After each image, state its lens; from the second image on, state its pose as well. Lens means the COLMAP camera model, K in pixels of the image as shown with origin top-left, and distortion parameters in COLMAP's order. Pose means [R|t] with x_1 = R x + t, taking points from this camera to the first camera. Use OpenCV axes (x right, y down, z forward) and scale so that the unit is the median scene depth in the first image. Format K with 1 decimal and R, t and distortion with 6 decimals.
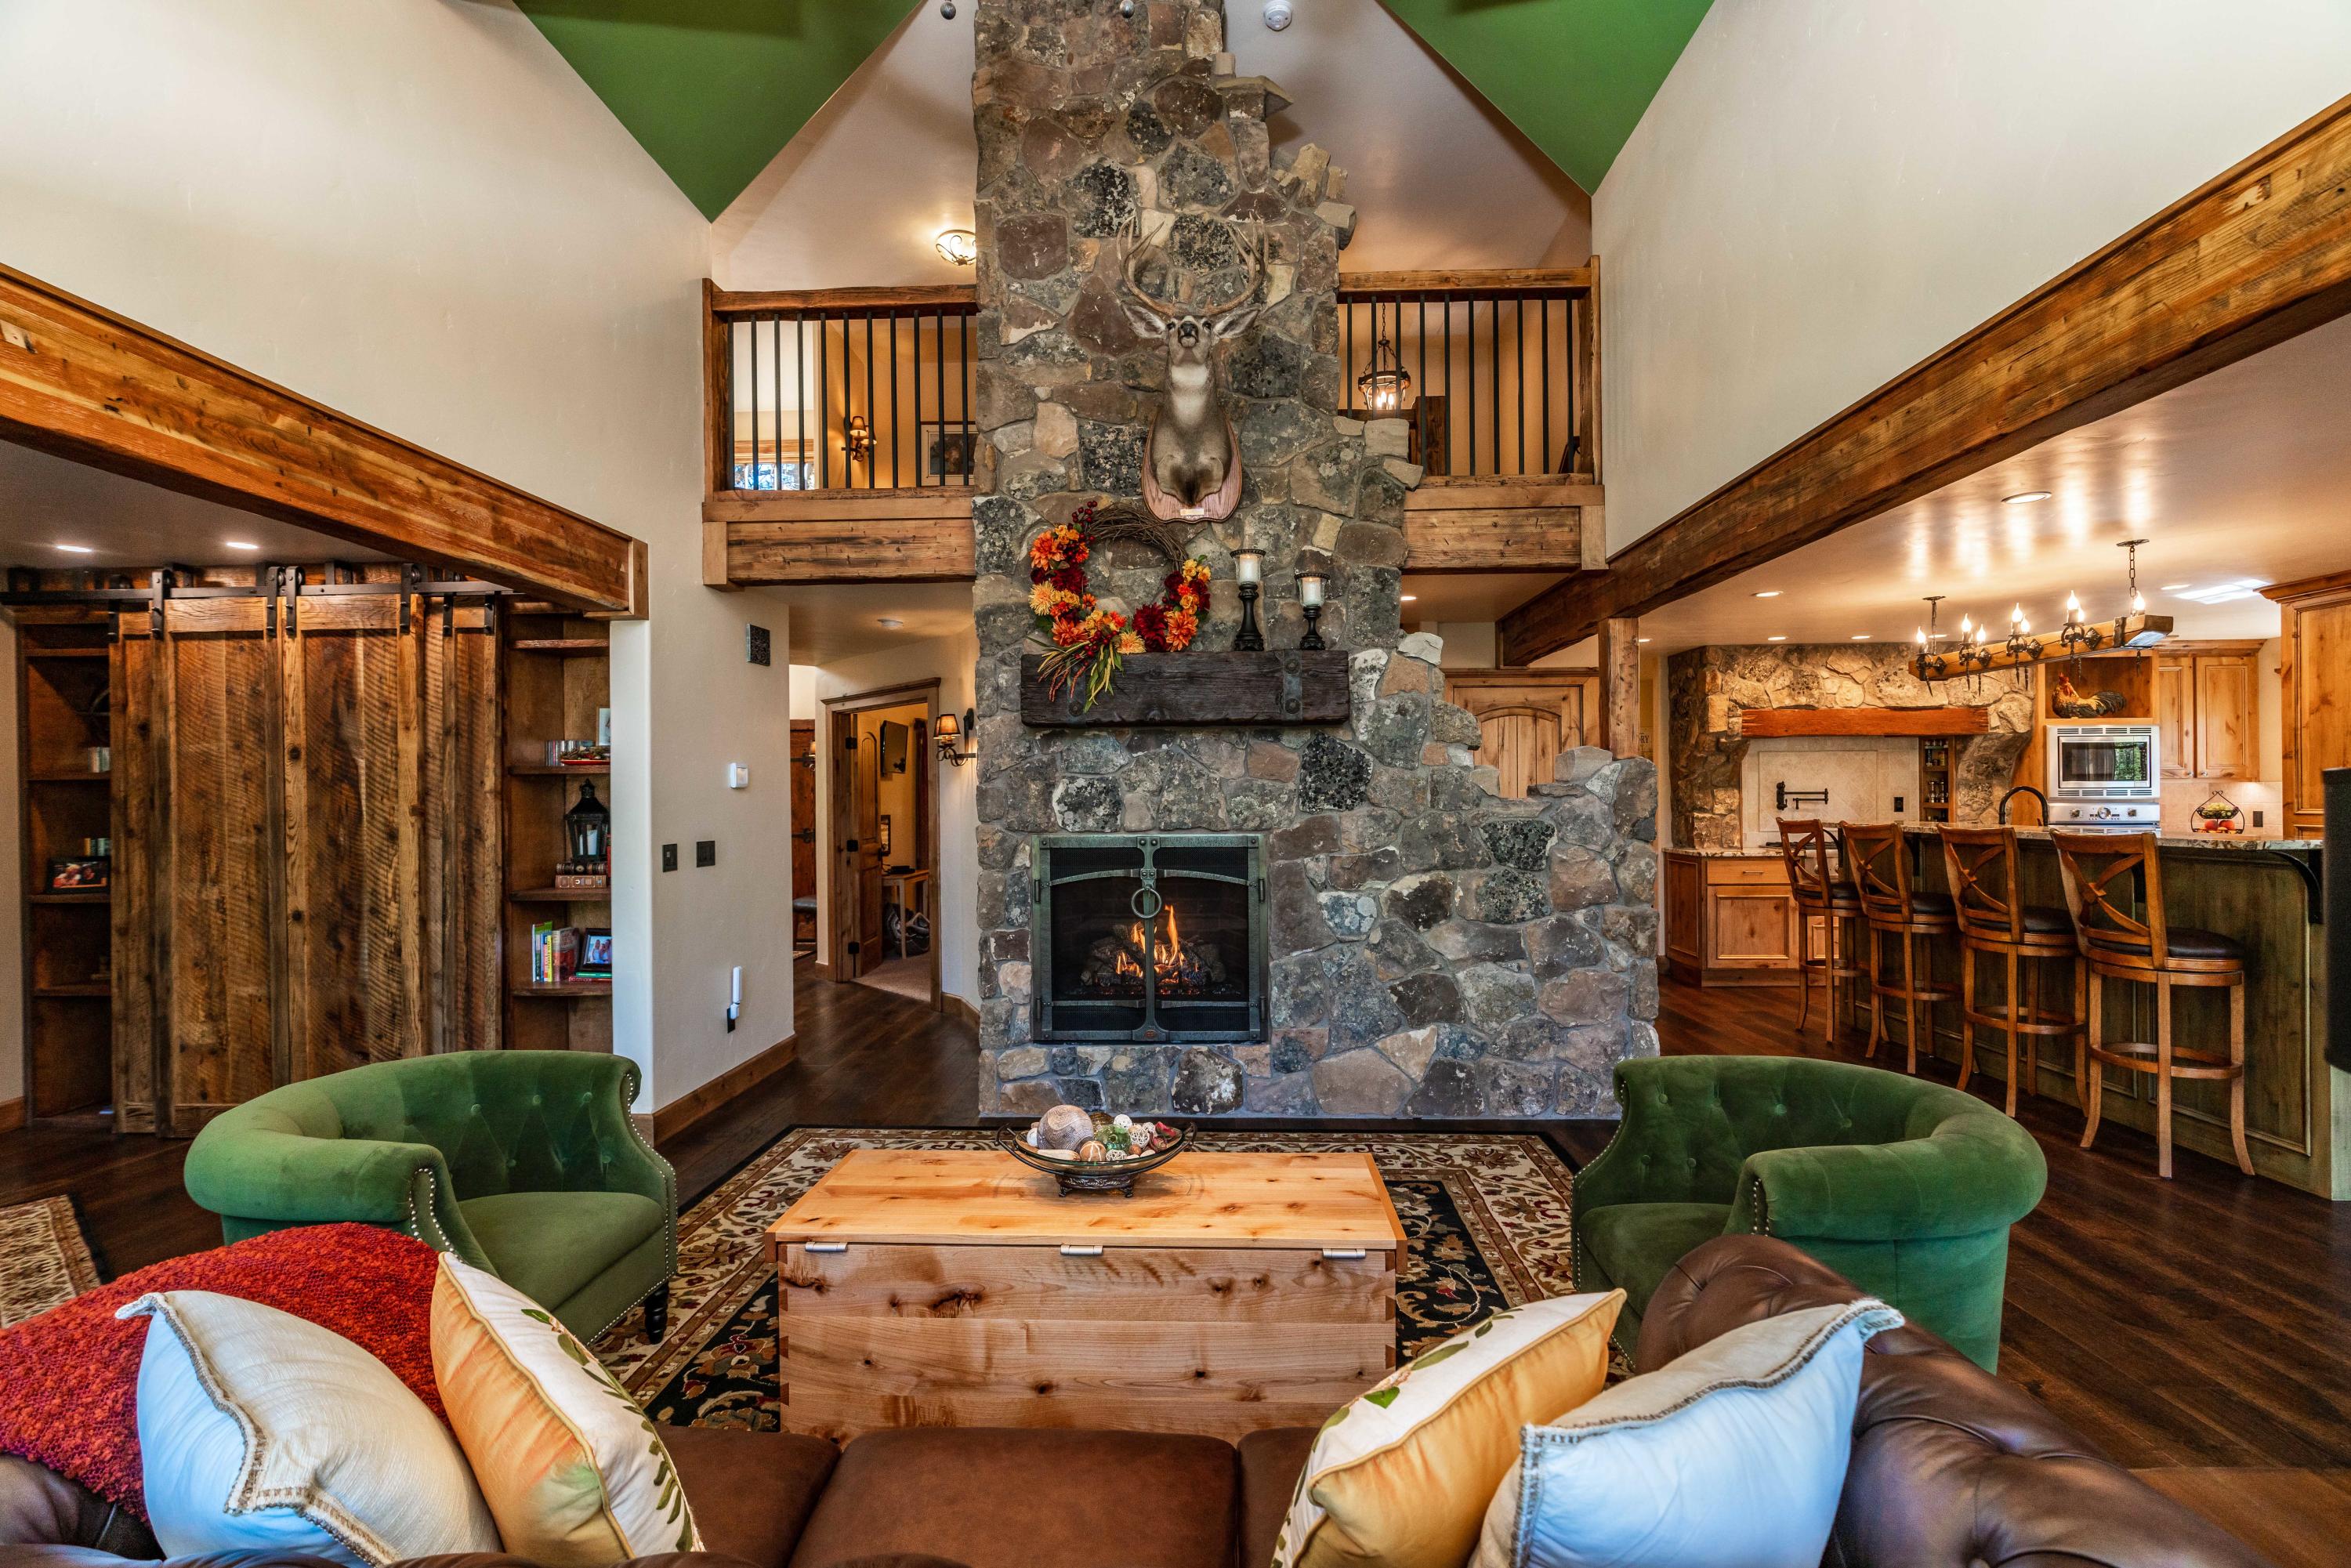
lens RADIAL K [[1059.3, 0, 1171.2], [0, 1059.3, 791.0], [0, 0, 1]] dist [-0.012156, 0.006249]
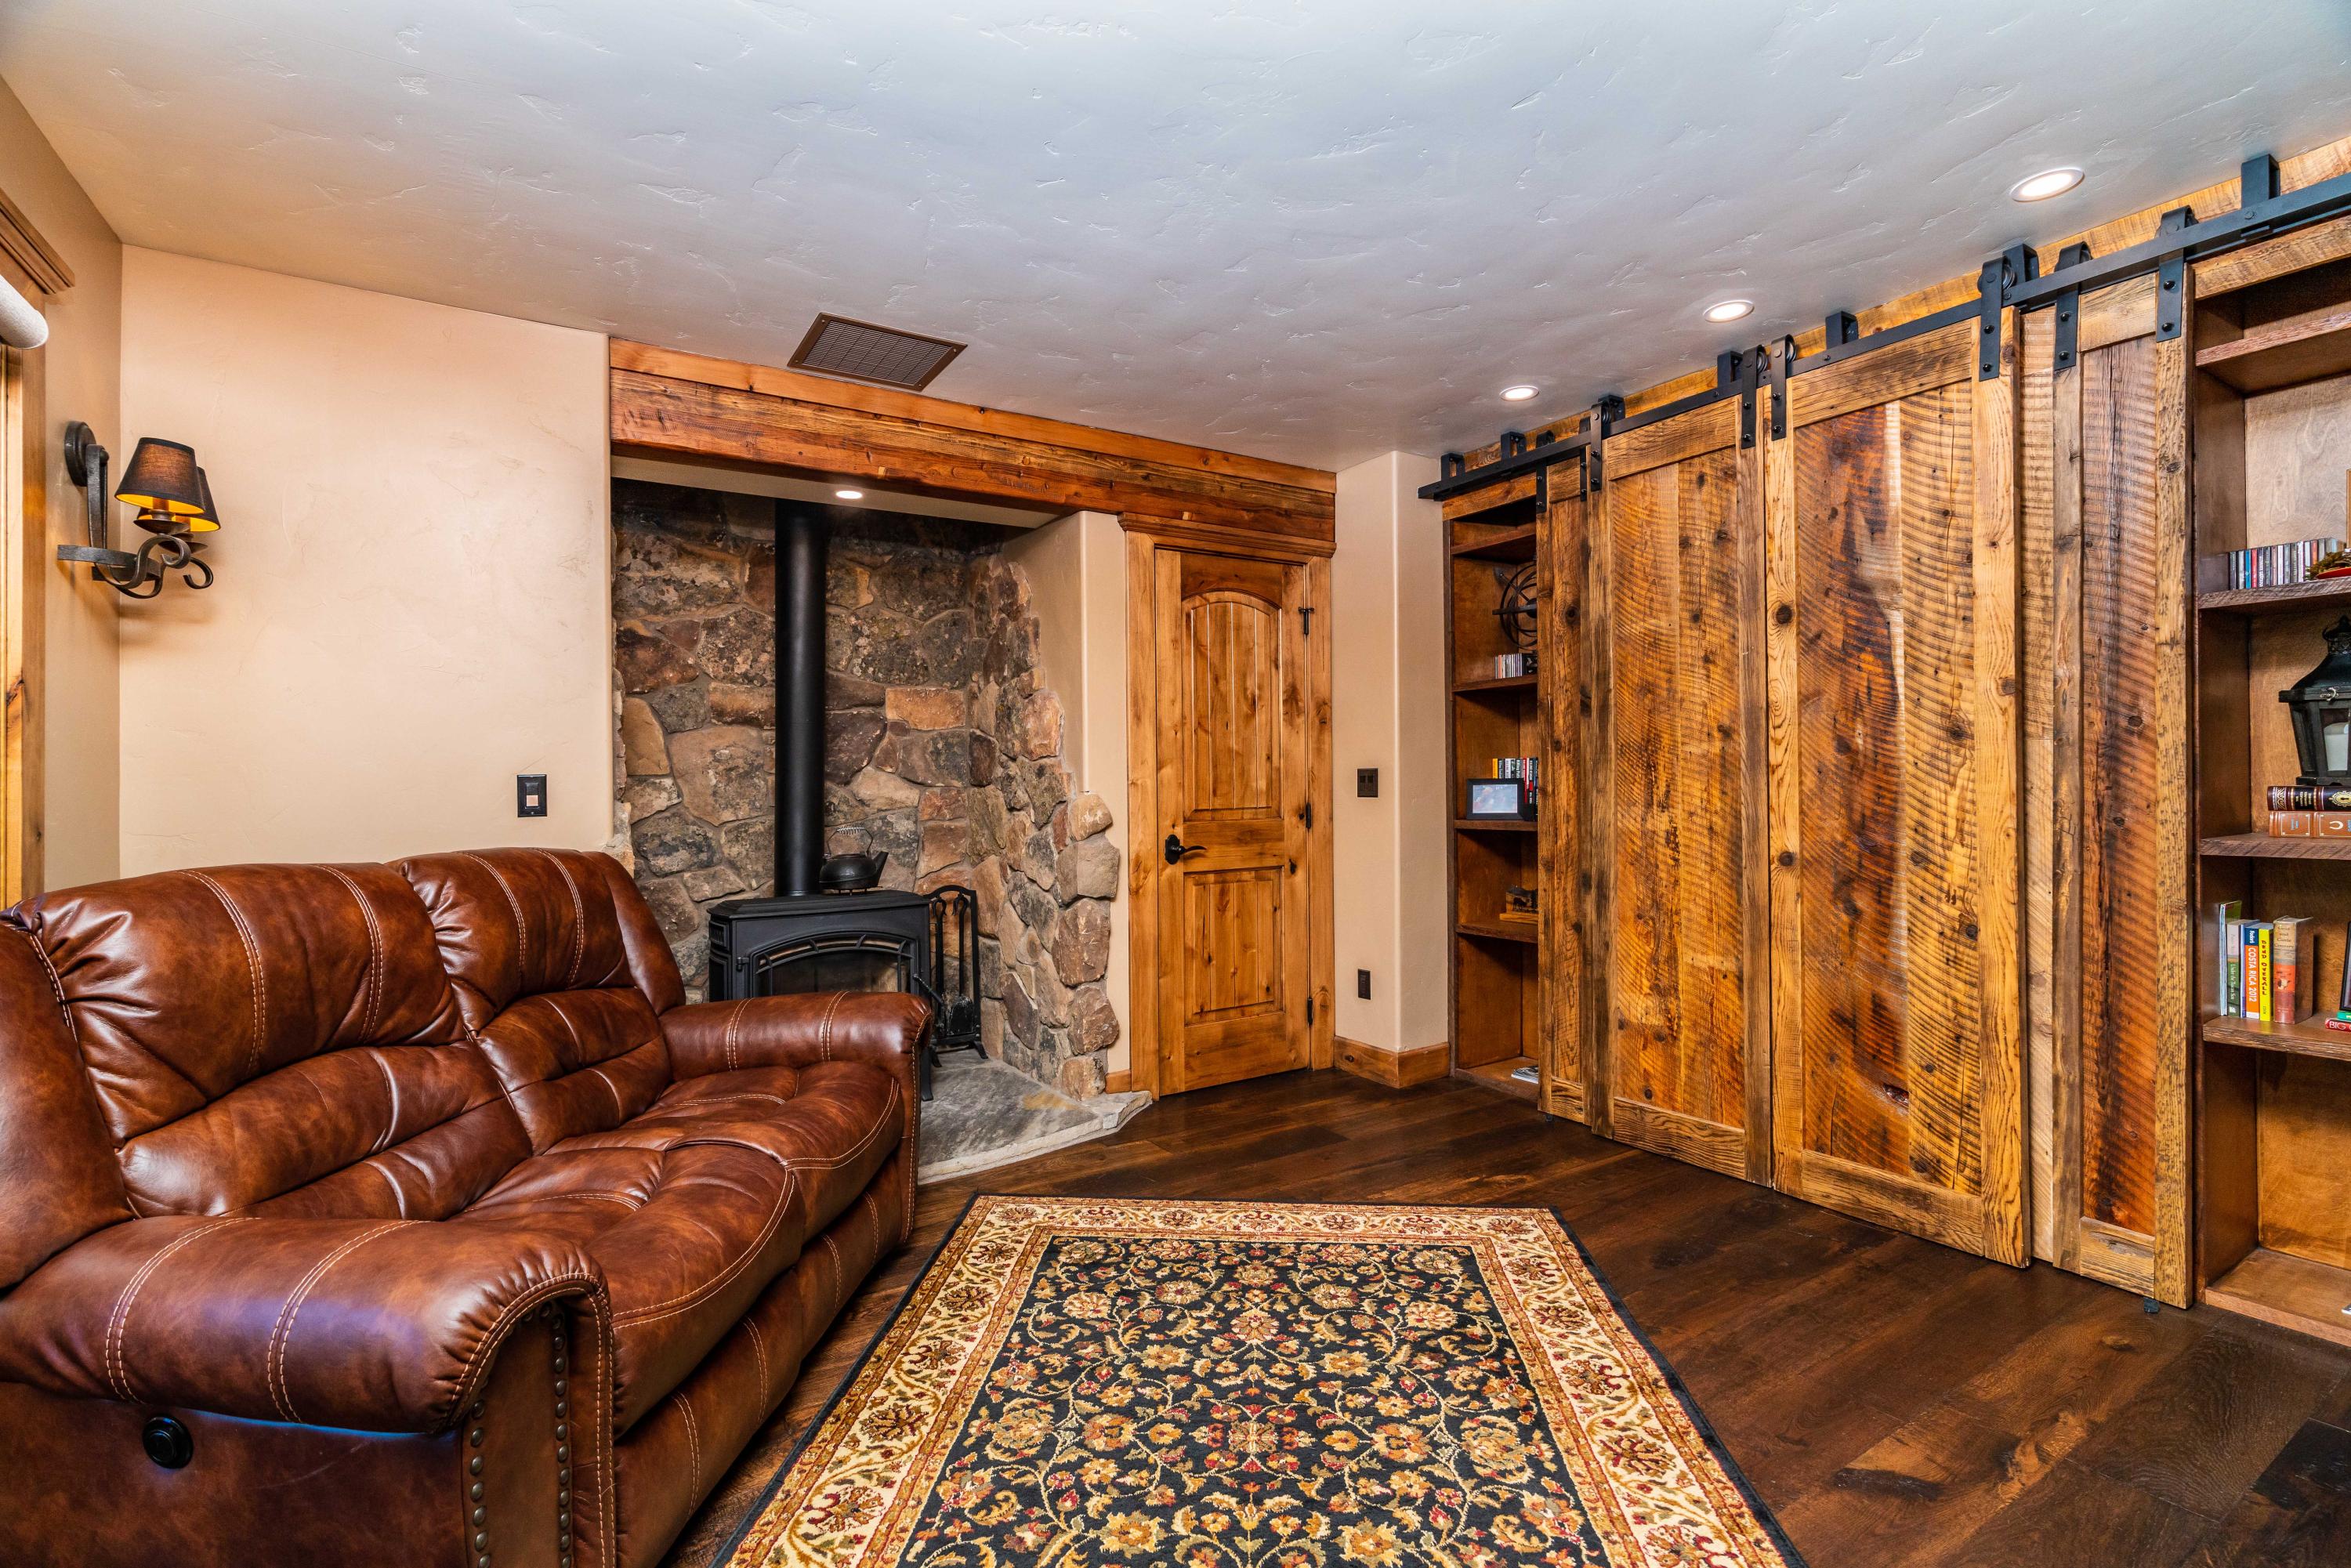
lens RADIAL K [[1059.3, 0, 1151.3], [0, 1059.3, 793.9], [0, 0, 1]] dist [-0.012156, 0.006249]
pose [[0.553549, 0.008079, -0.832778, -0.472050], [0.006968, 0.999873, 0.014332, 0.061525], [0.832788, -0.013736, 0.553422, 0.283334]]
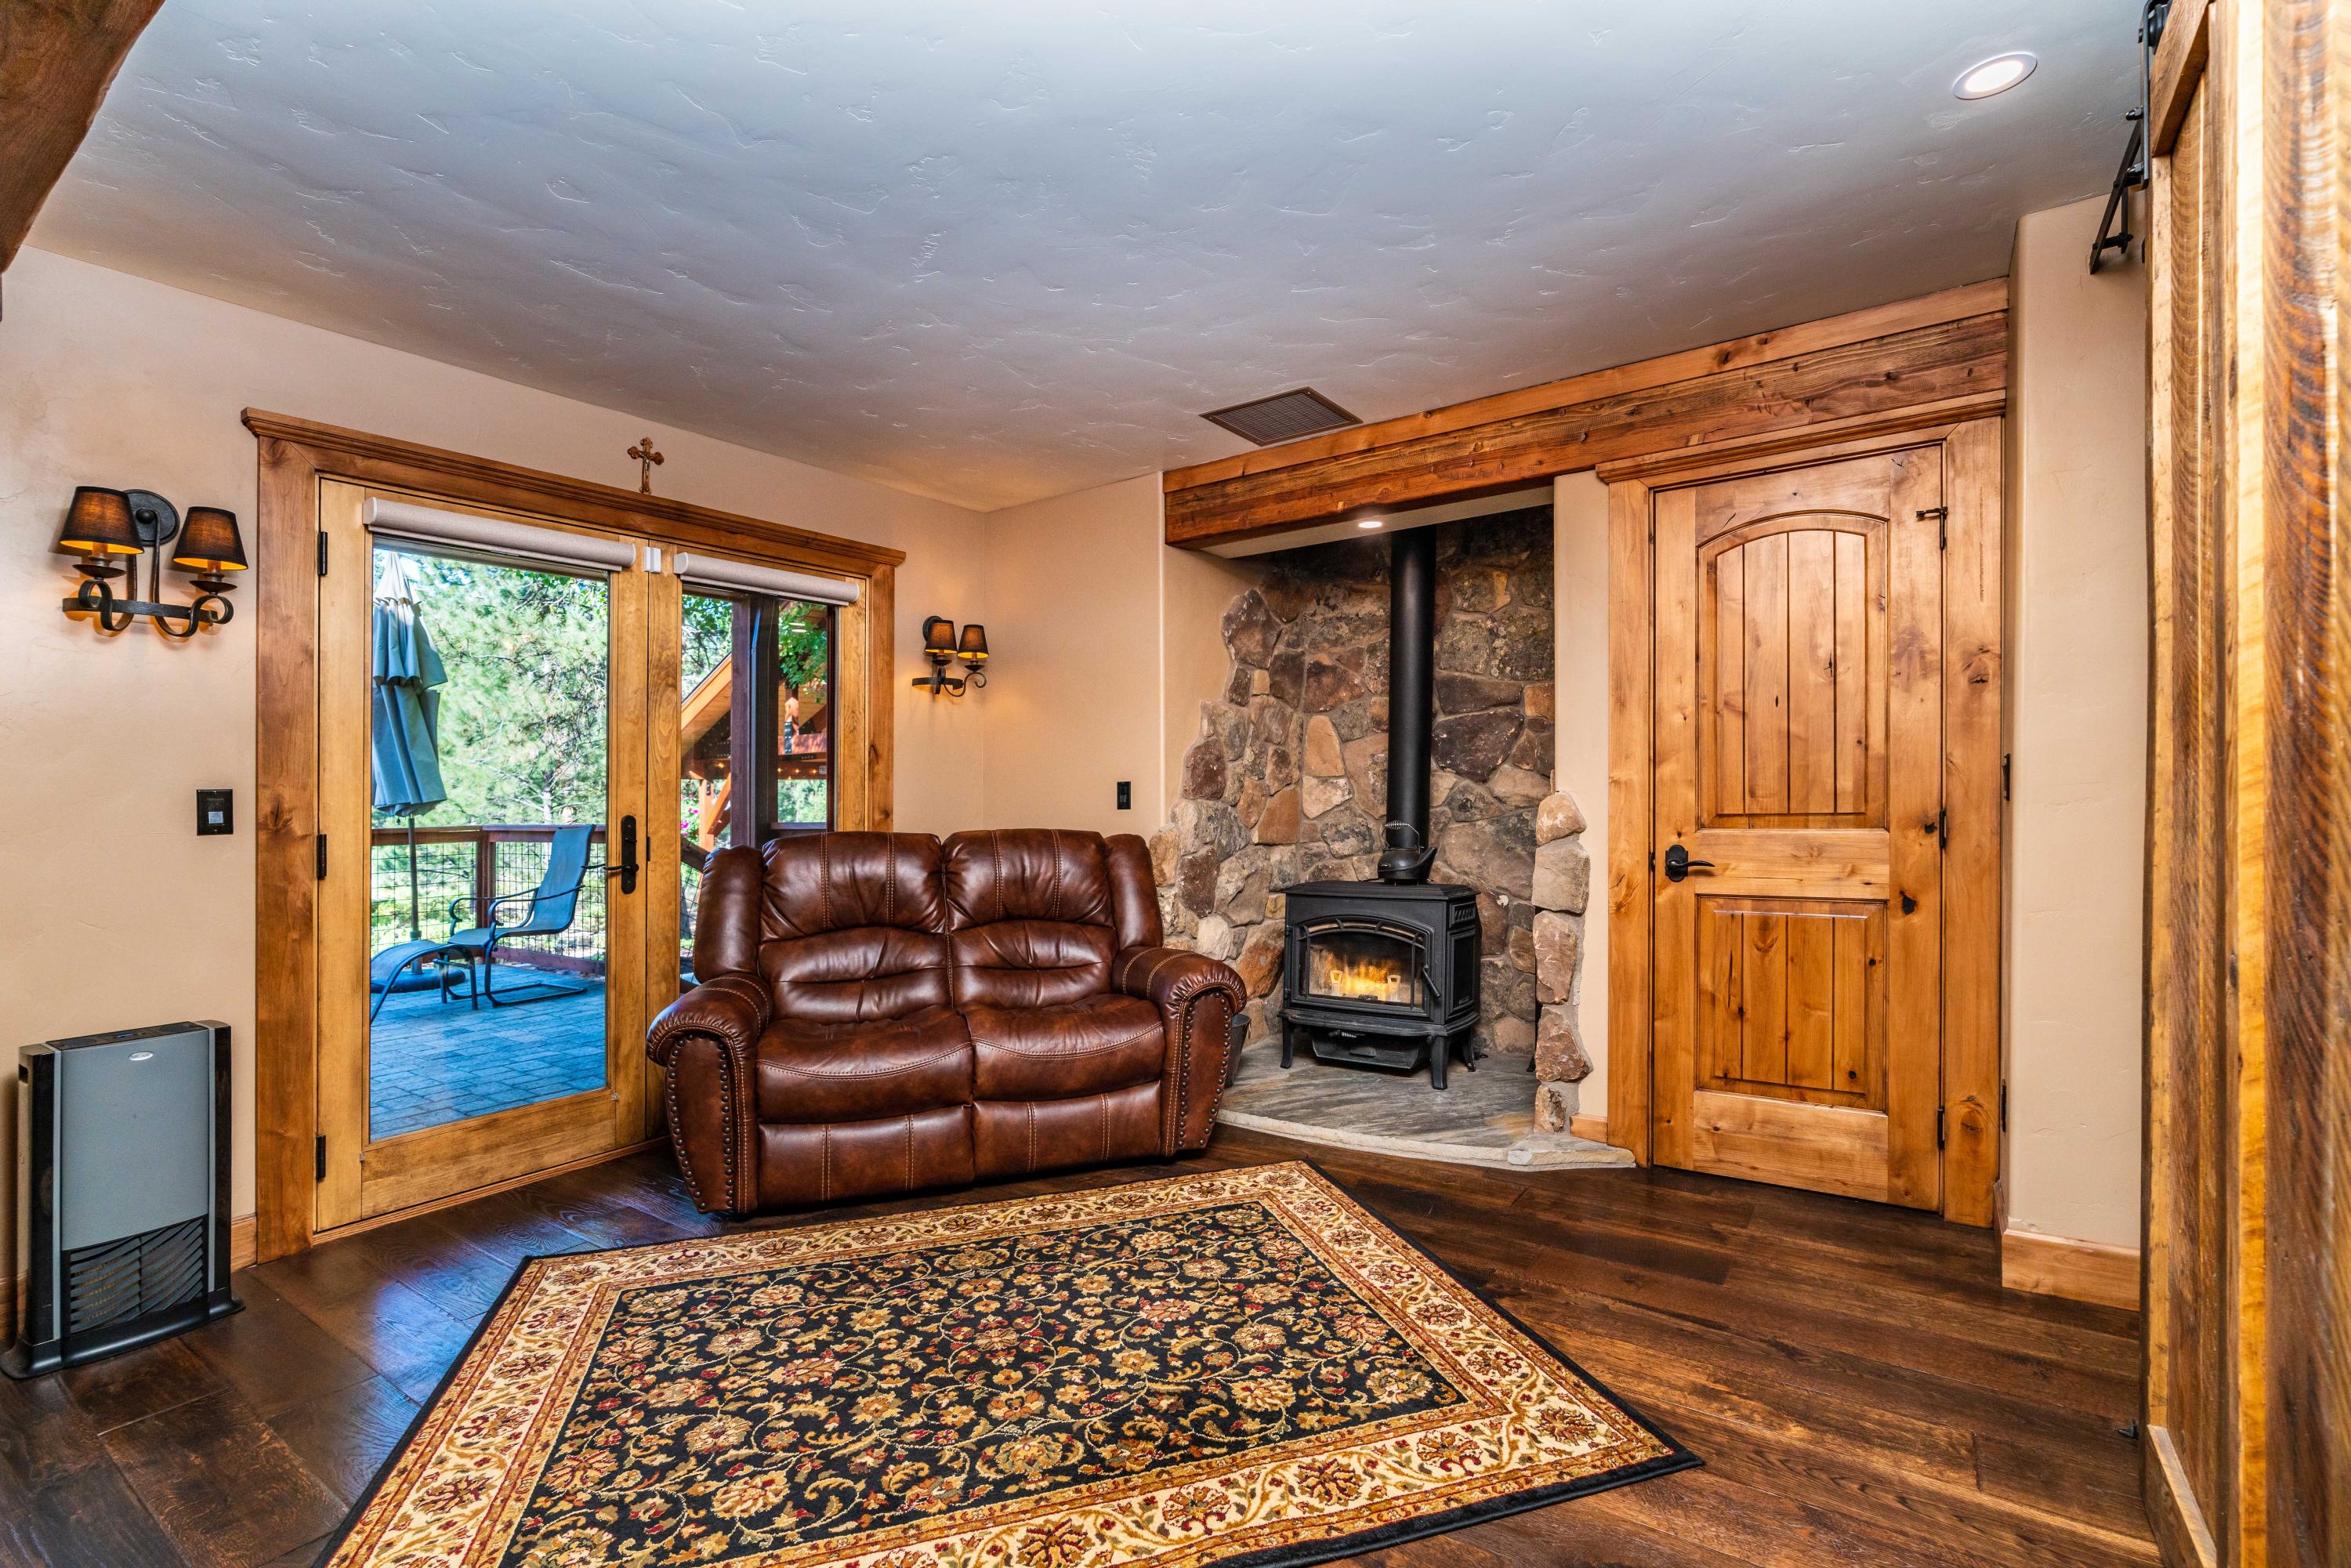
lens RADIAL K [[1059.3, 0, 1182.3], [0, 1059.3, 797.1], [0, 0, 1]] dist [-0.012156, 0.006249]
pose [[-0.546181, 0.024138, -0.837320, -0.429258], [0.023414, 0.999634, 0.013544, 0.058601], [0.837340, -0.012208, -0.546546, 0.877569]]
